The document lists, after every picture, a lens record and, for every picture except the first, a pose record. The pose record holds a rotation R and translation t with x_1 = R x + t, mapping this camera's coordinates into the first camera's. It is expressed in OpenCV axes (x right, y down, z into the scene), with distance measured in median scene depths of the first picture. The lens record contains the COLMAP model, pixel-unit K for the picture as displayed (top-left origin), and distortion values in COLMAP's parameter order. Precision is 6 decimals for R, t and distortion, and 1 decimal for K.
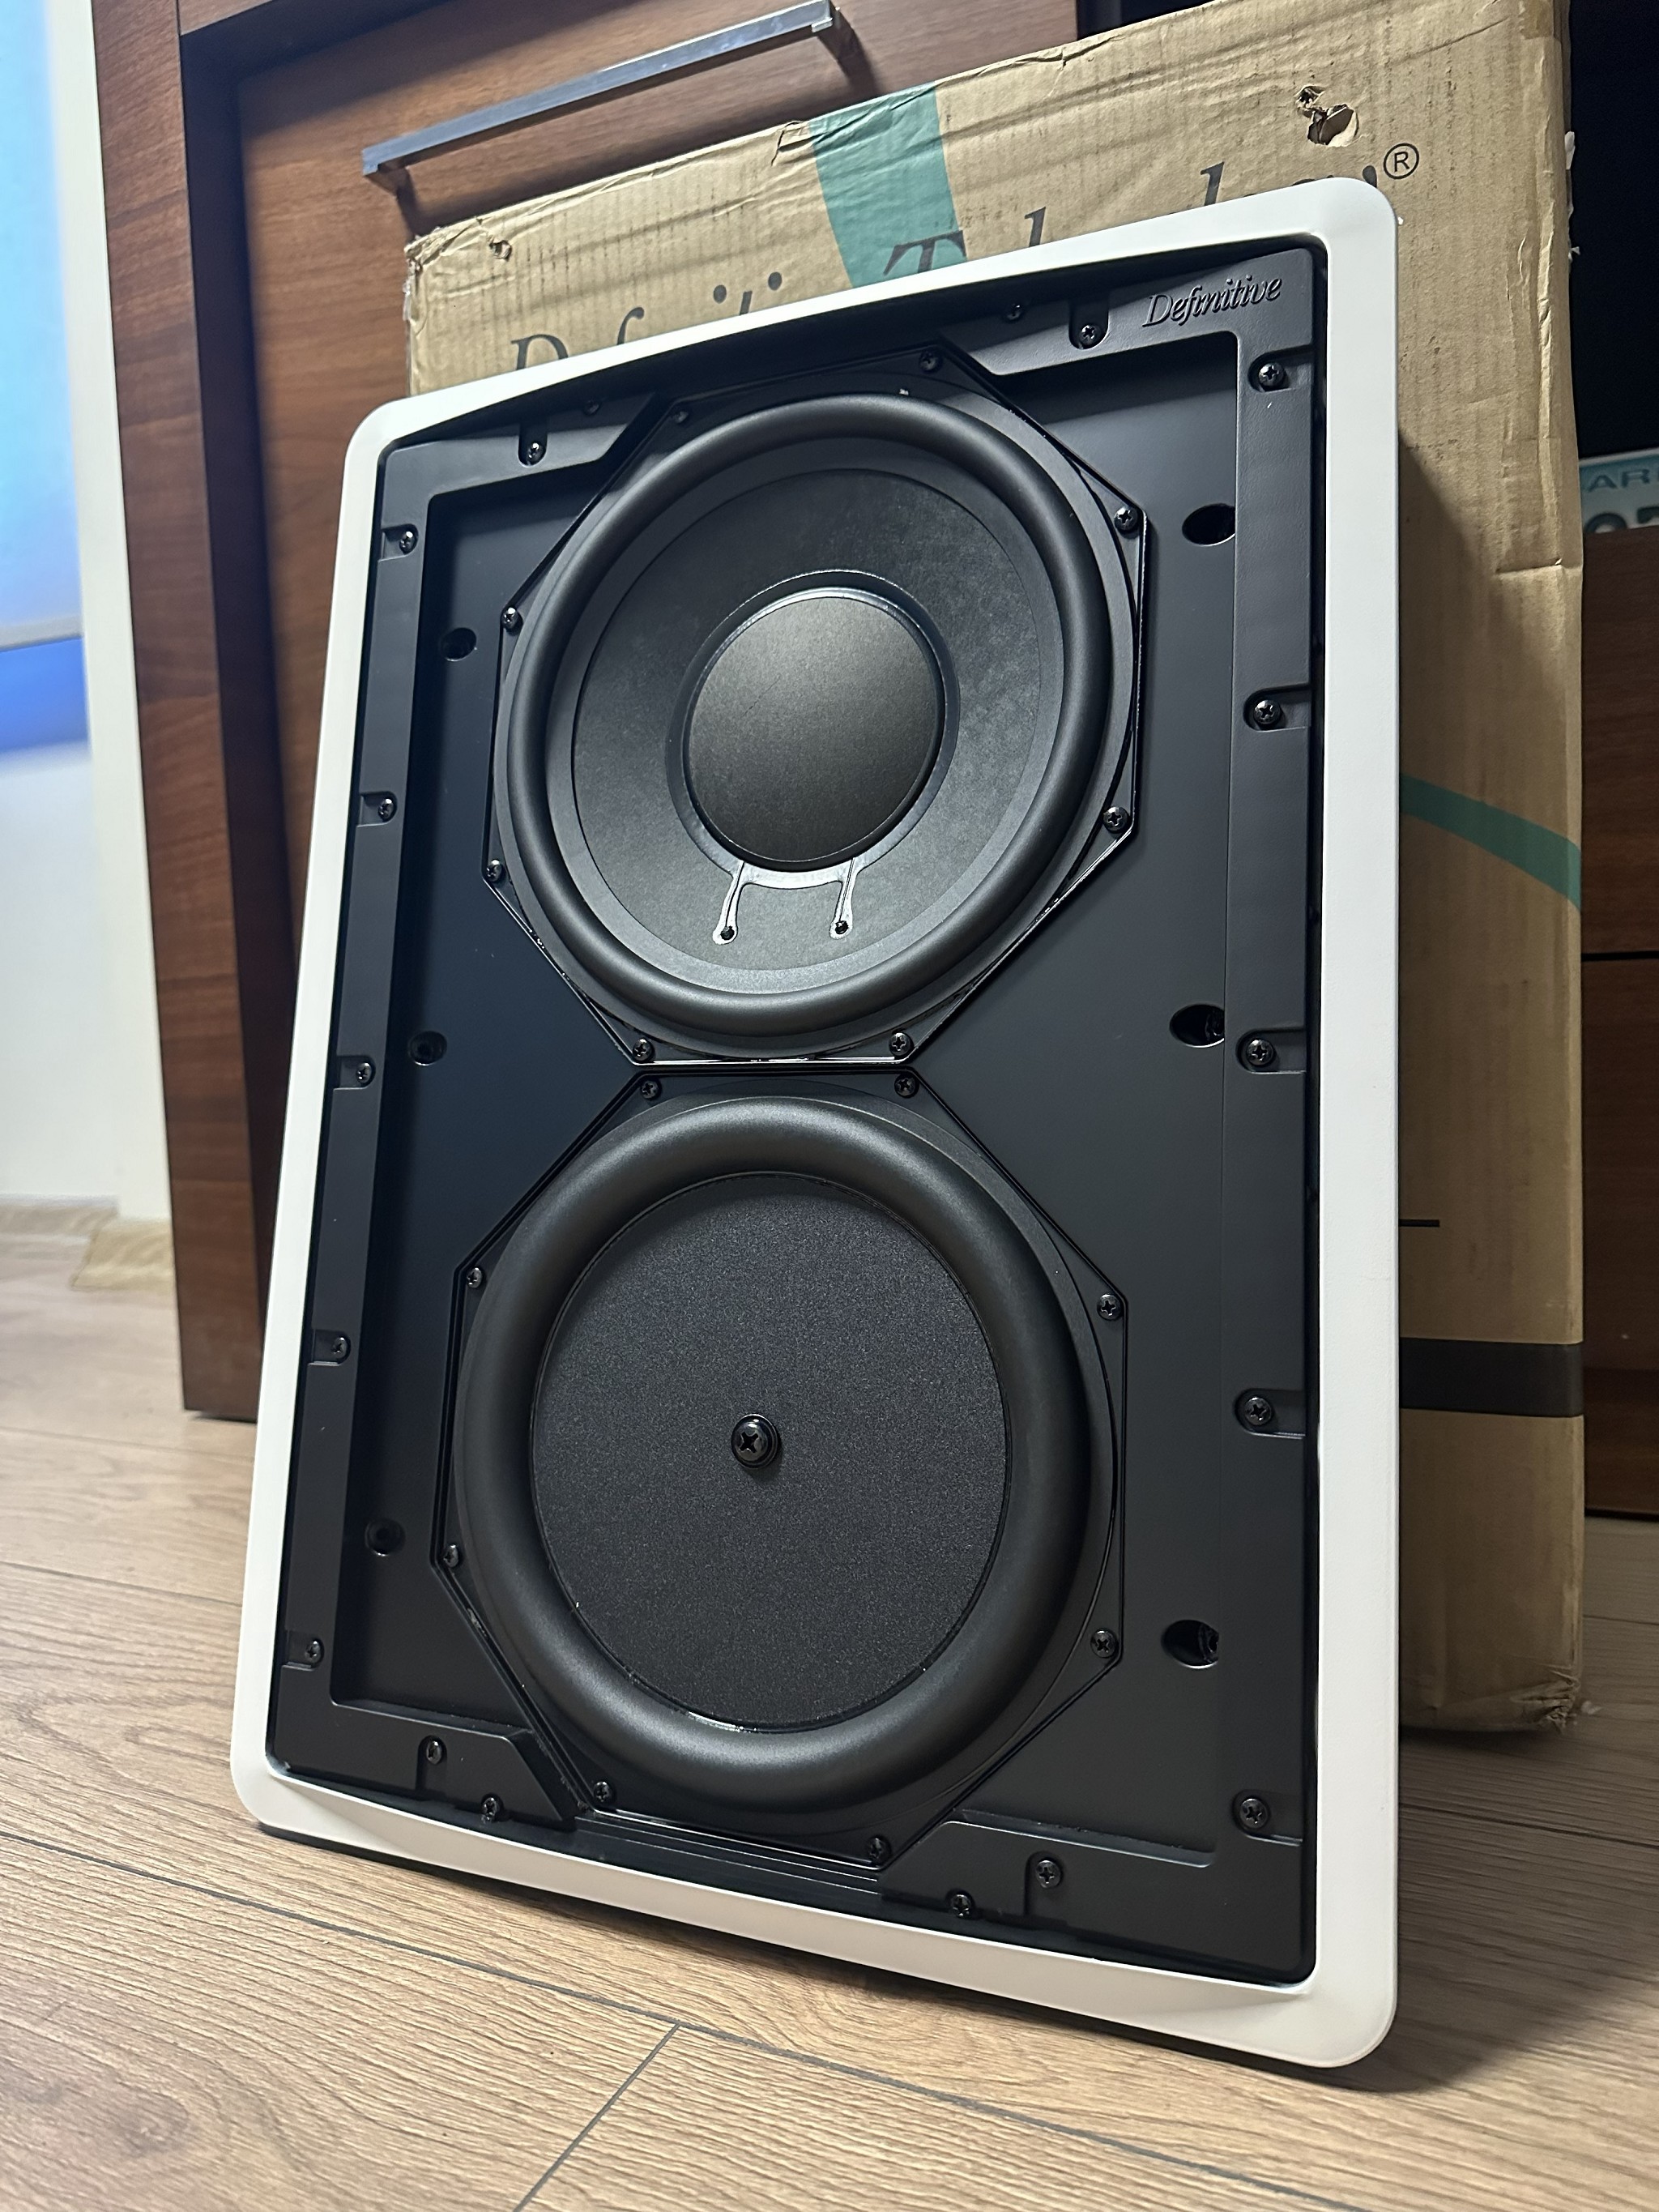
lens RADIAL K [[1422.4, 0, 829.5], [0, 1422.4, 1106.0], [0, 0, 1]] dist [-0.002548, -0.000804]
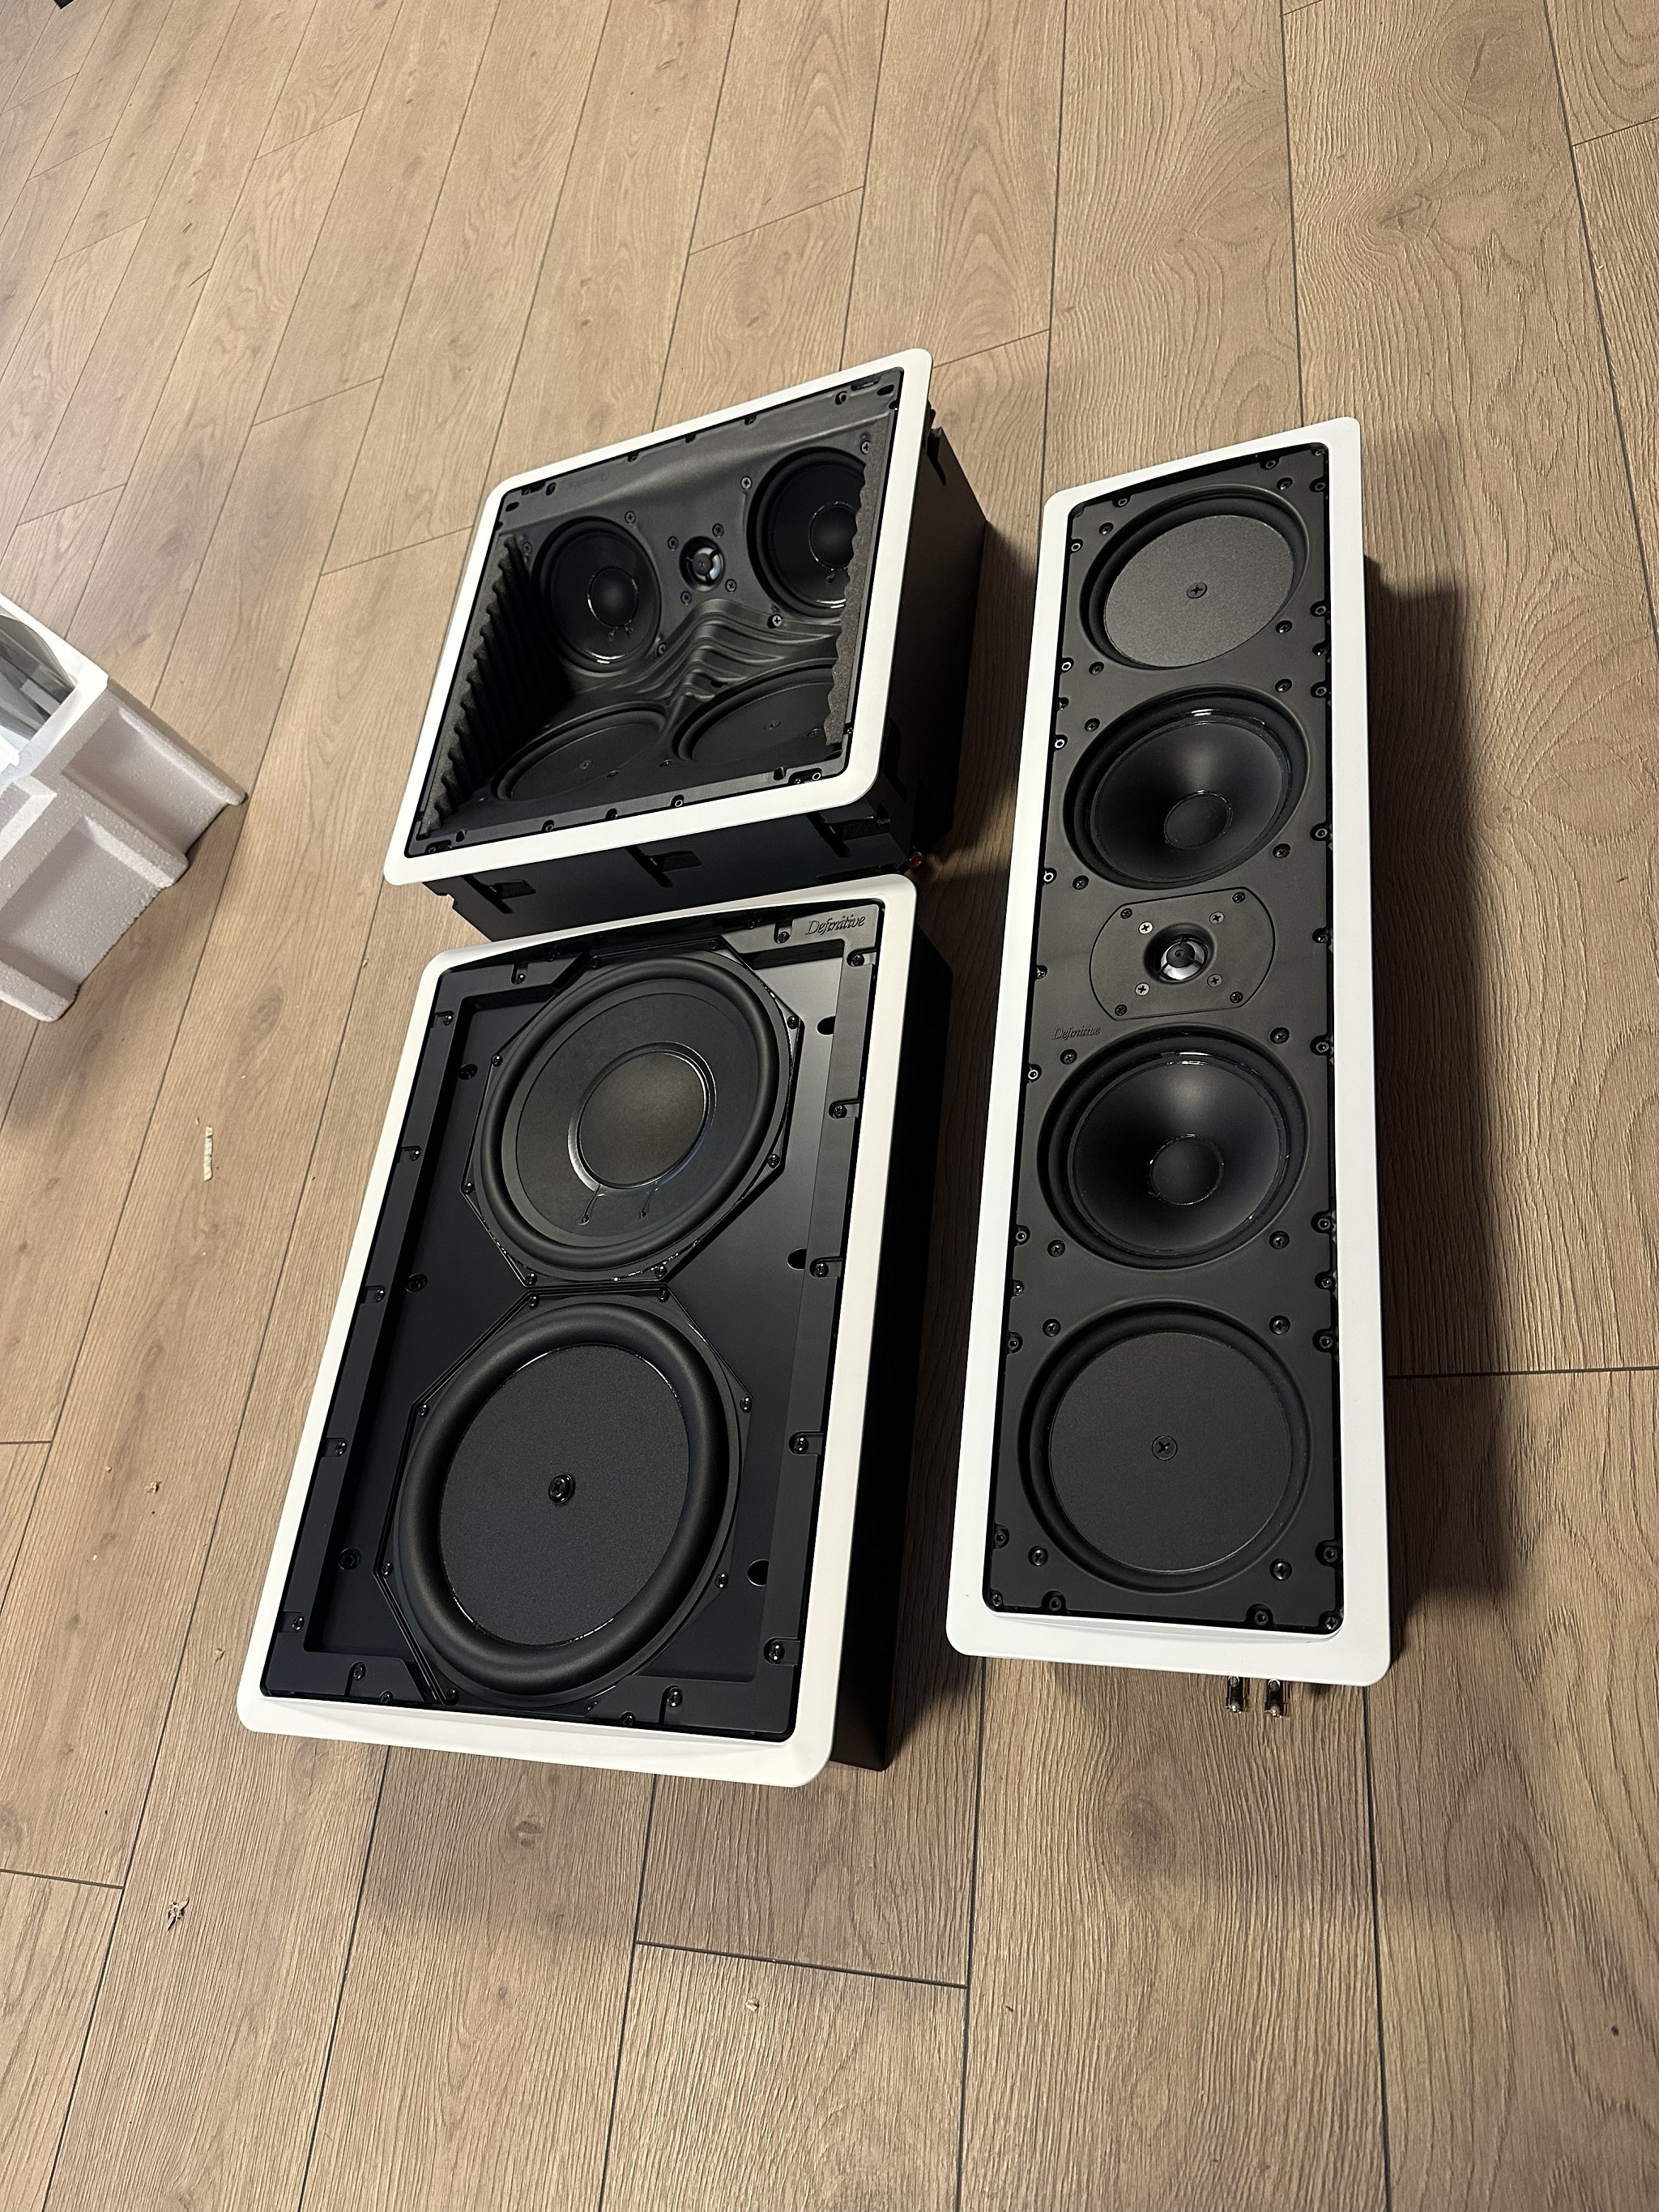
lens RADIAL K [[1422.4, 0, 829.5], [0, 1422.4, 1106.0], [0, 0, 1]] dist [-0.002548, -0.000804]
pose [[0.998344, 0.039671, -0.041654, 0.311536], [-0.051006, 0.945292, -0.322212, 0.313234], [0.026593, 0.323803, 0.945751, -0.774828]]
